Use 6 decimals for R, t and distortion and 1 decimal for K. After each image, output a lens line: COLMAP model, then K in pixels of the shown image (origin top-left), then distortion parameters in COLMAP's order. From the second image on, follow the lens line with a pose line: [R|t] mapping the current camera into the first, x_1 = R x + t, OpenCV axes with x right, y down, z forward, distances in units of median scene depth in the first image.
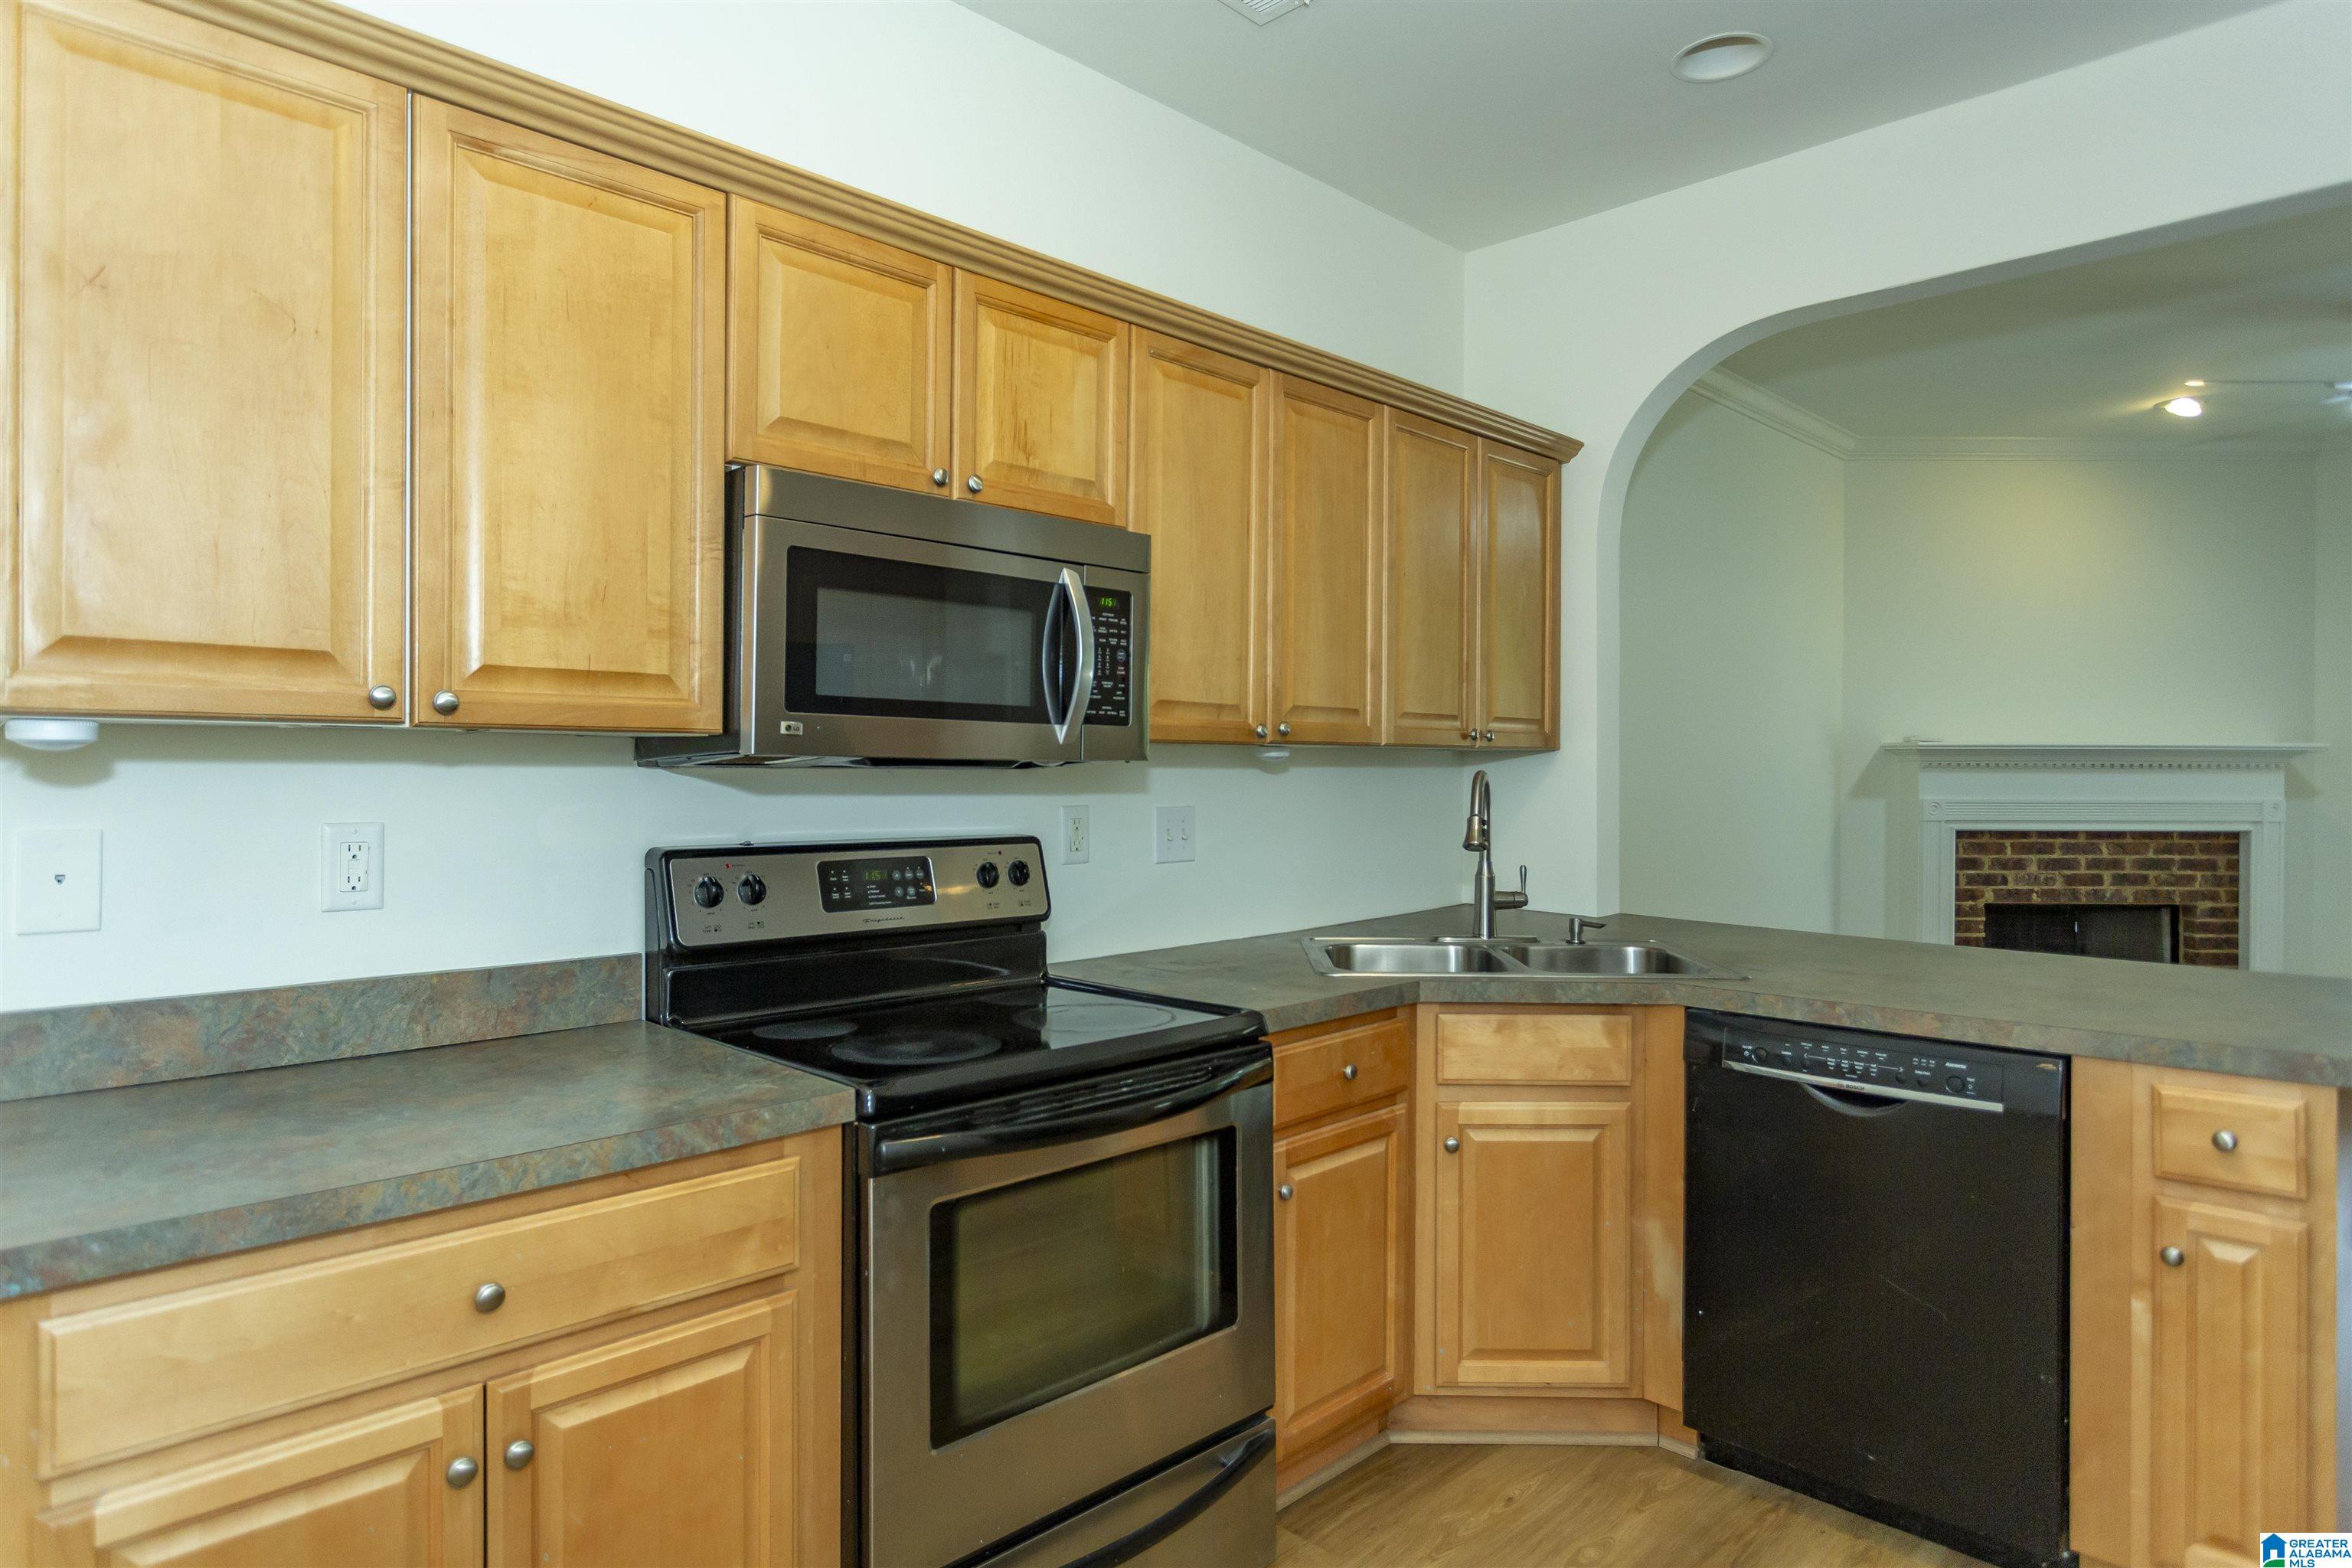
lens RADIAL K [[1358.2, 0, 1164.2], [0, 1358.2, 779.0], [0, 0, 1]] dist [0.002938, 0.003483]
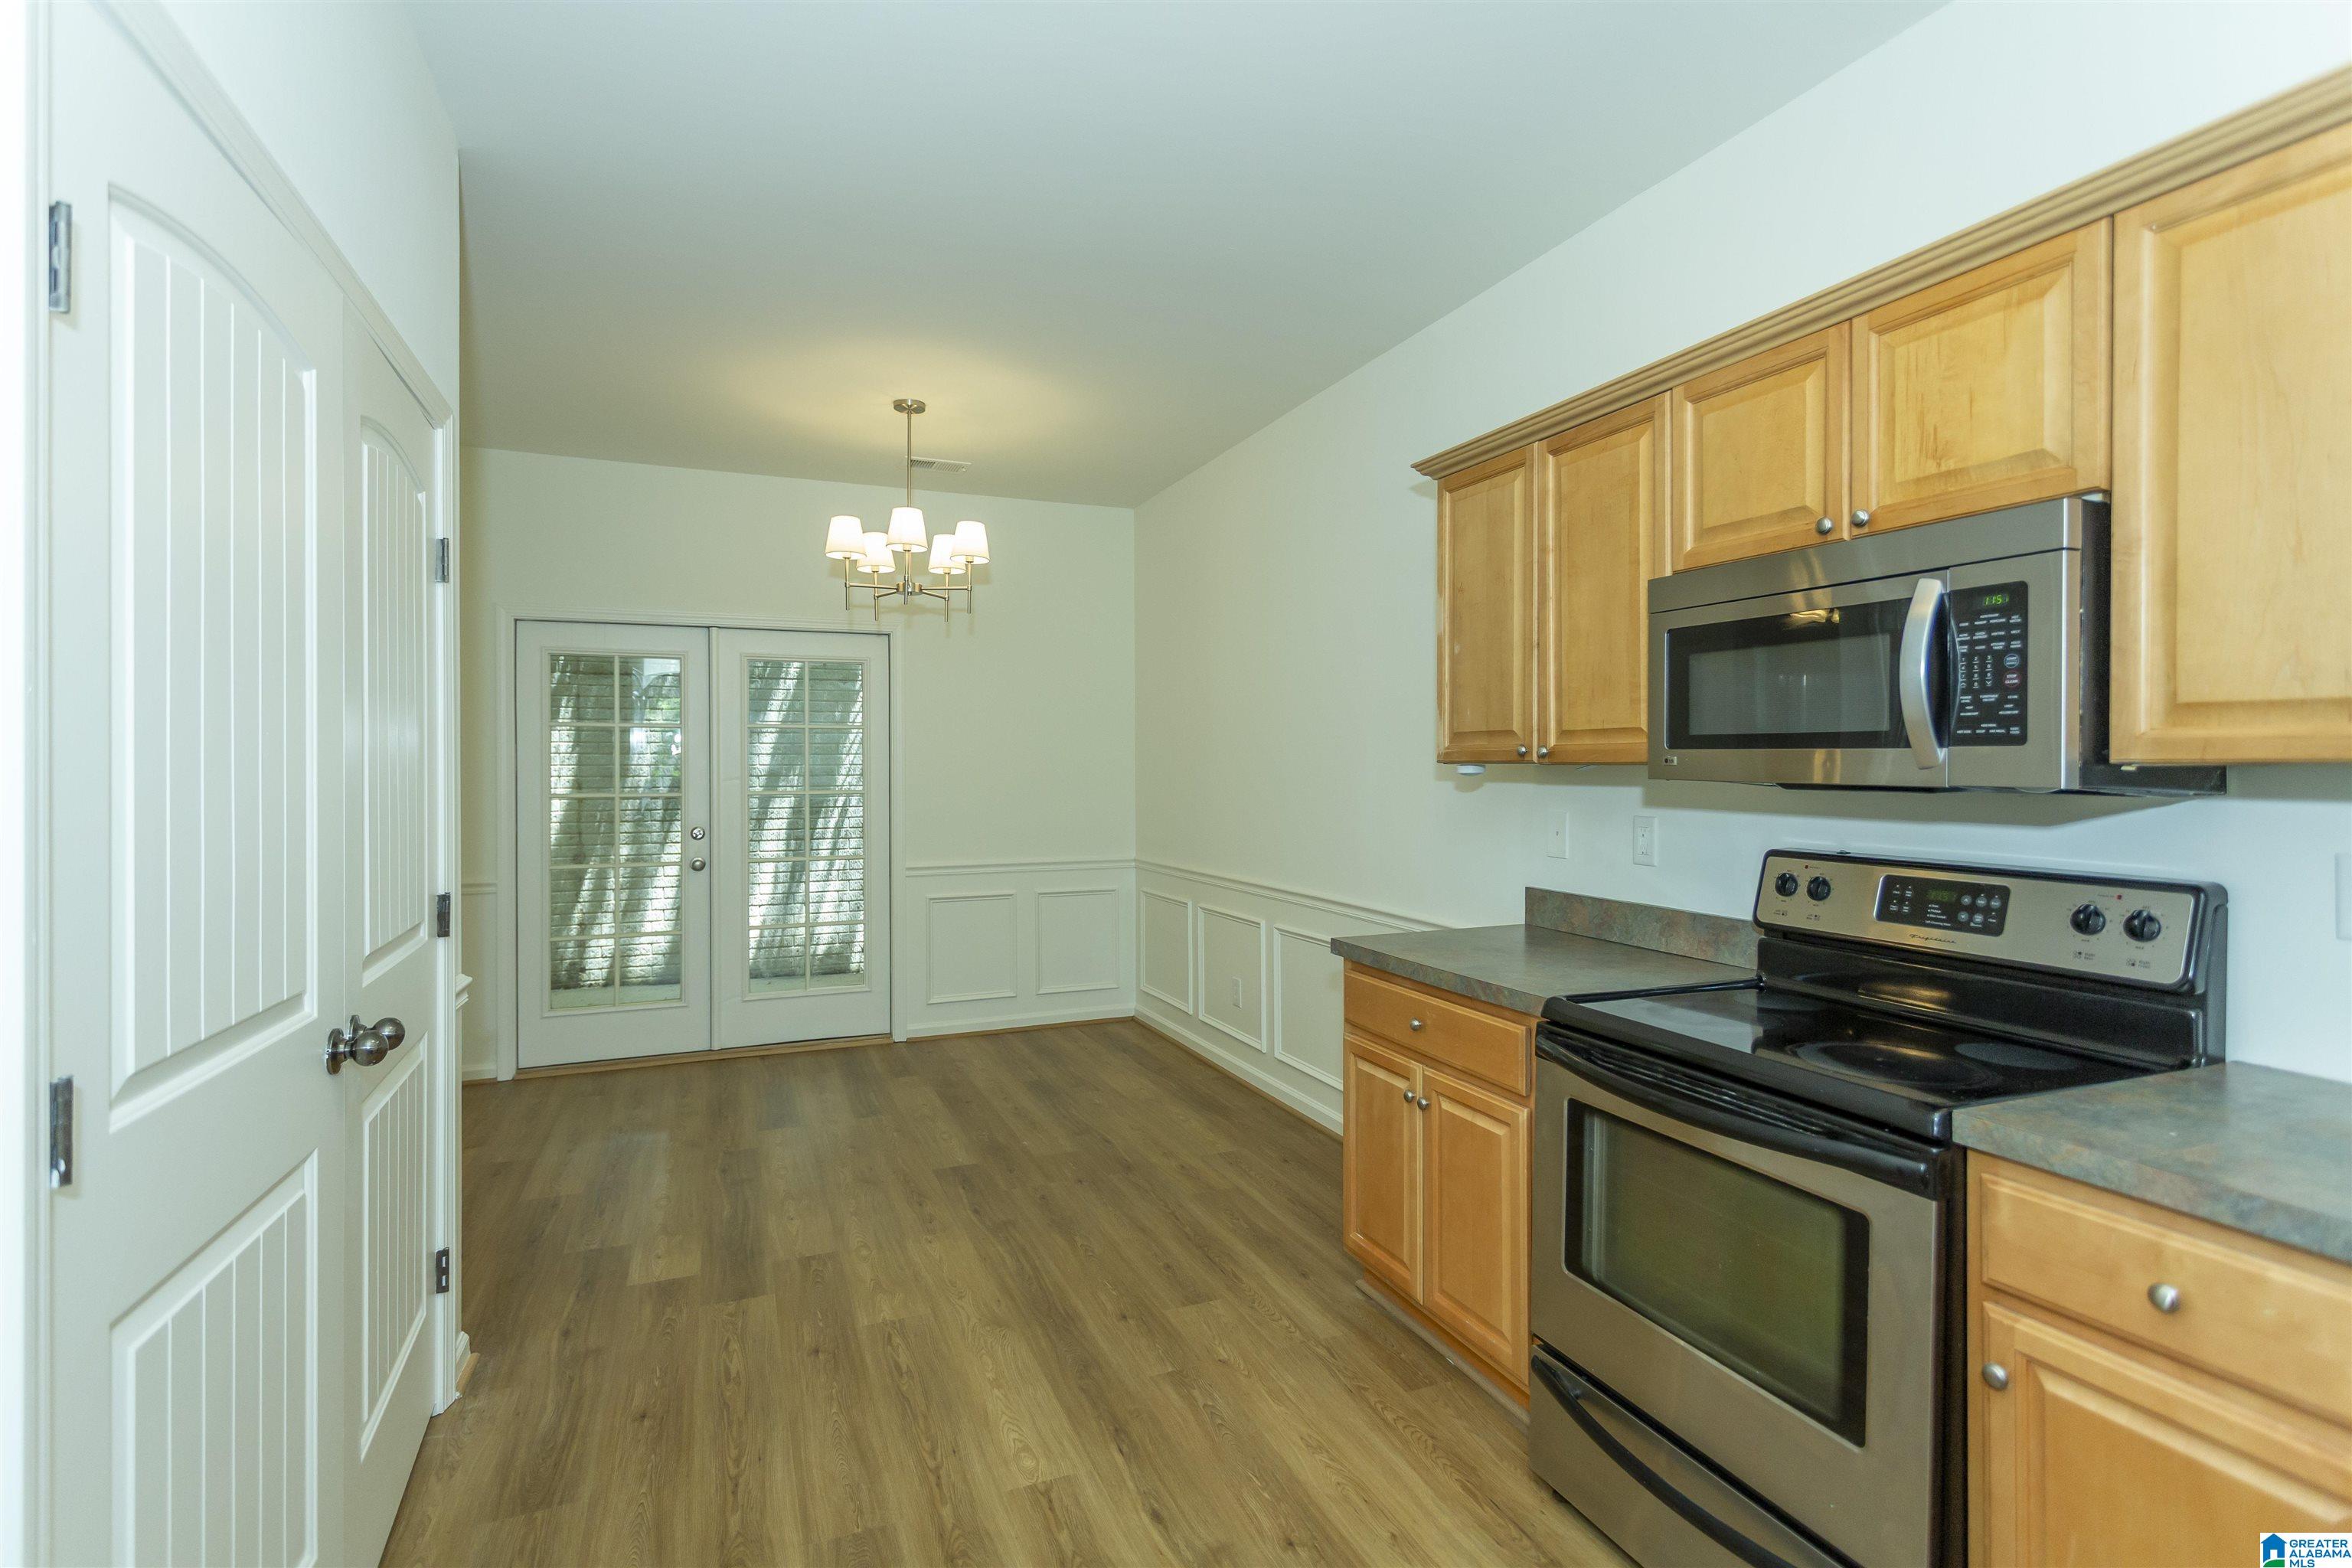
lens RADIAL K [[1115.5, 0, 1180.8], [0, 1115.5, 766.4], [0, 0, 1]] dist [0.004449, 0.004545]
pose [[-0.379319, -0.003318, -0.925260, 0.667999], [-0.010399, 0.999946, 0.000677, -0.018391], [0.925208, 0.009879, -0.379332, 0.668287]]
